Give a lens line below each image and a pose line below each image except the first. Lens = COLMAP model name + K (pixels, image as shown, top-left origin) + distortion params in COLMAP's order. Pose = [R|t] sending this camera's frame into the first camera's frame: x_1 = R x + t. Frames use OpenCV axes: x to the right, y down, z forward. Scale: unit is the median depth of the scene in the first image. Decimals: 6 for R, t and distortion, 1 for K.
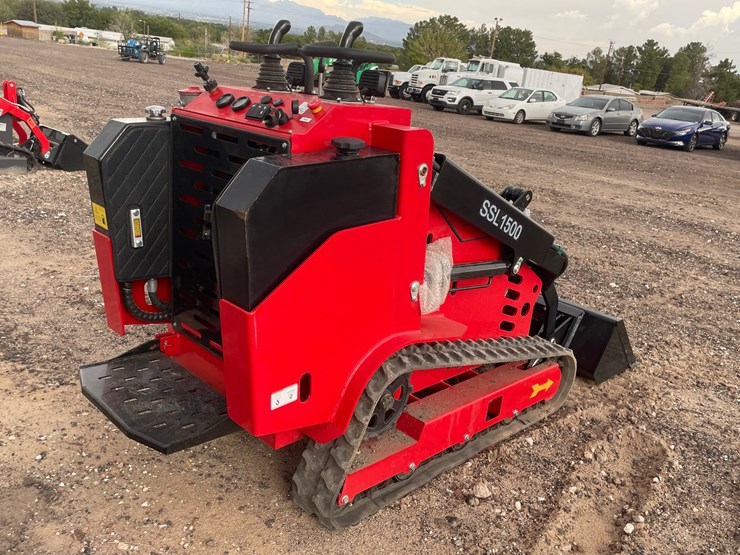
lens RADIAL K [[651.5, 0, 377.0], [0, 651.5, 286.6], [0, 0, 1]] dist [0.079468, -0.099217]
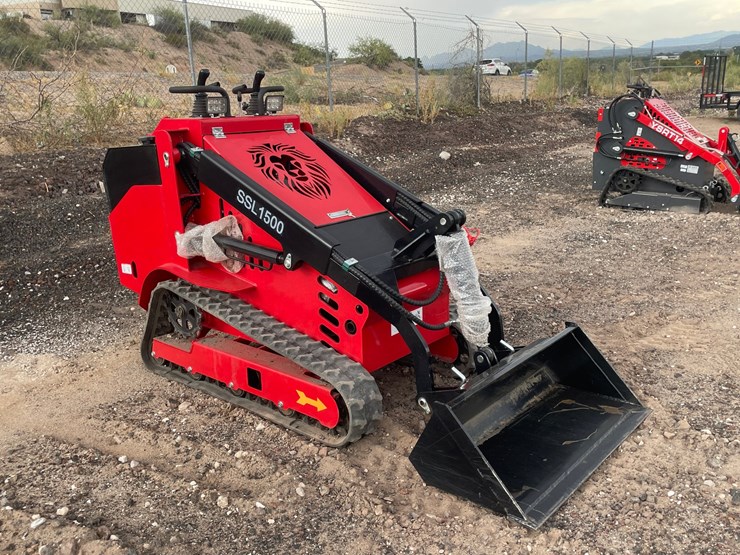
lens RADIAL K [[687.2, 0, 355.8], [0, 687.2, 267.2], [0, 0, 1]] dist [0.047046, 0.000000]
pose [[0.070589, 0.147672, -0.986514, 1.362874], [-0.277303, 0.952903, 0.122799, -0.195062], [0.958186, 0.264895, 0.108214, 1.012080]]
